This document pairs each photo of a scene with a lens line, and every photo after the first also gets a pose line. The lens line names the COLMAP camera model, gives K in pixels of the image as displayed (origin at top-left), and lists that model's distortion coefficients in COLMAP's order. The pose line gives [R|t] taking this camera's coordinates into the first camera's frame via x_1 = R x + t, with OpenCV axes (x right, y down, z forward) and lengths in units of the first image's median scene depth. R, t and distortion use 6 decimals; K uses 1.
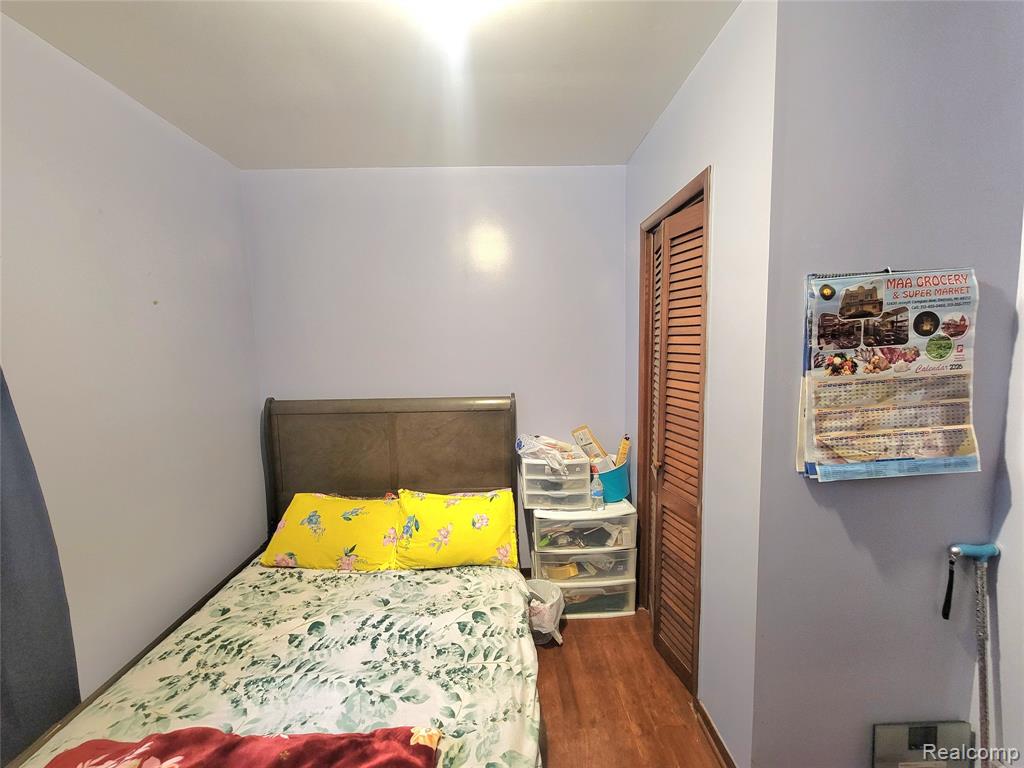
lens RADIAL K [[417.0, 0, 511.2], [0, 417.0, 383.8], [0, 0, 1]] dist [0.004074, -0.000414]
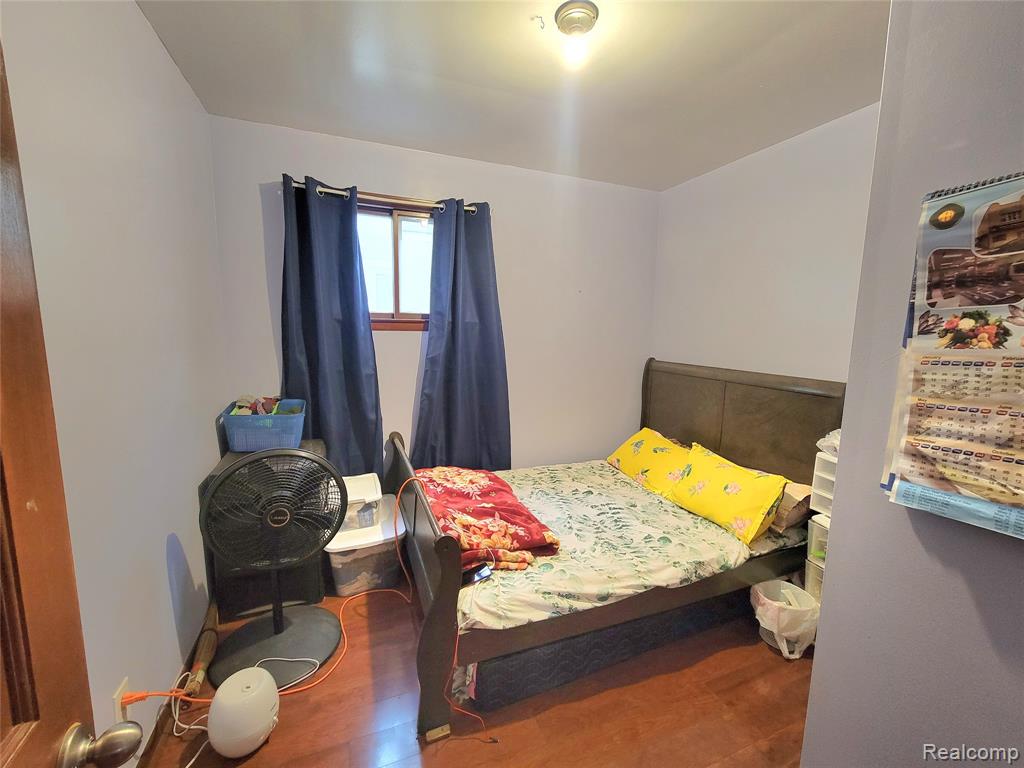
lens RADIAL K [[417.0, 0, 507.7], [0, 417.0, 383.4], [0, 0, 1]] dist [0.004074, -0.000414]
pose [[0.344652, 0.149433, -0.926760, 1.121854], [-0.125131, 0.985752, 0.112410, 0.045379], [0.930353, 0.077224, 0.358440, 0.155073]]
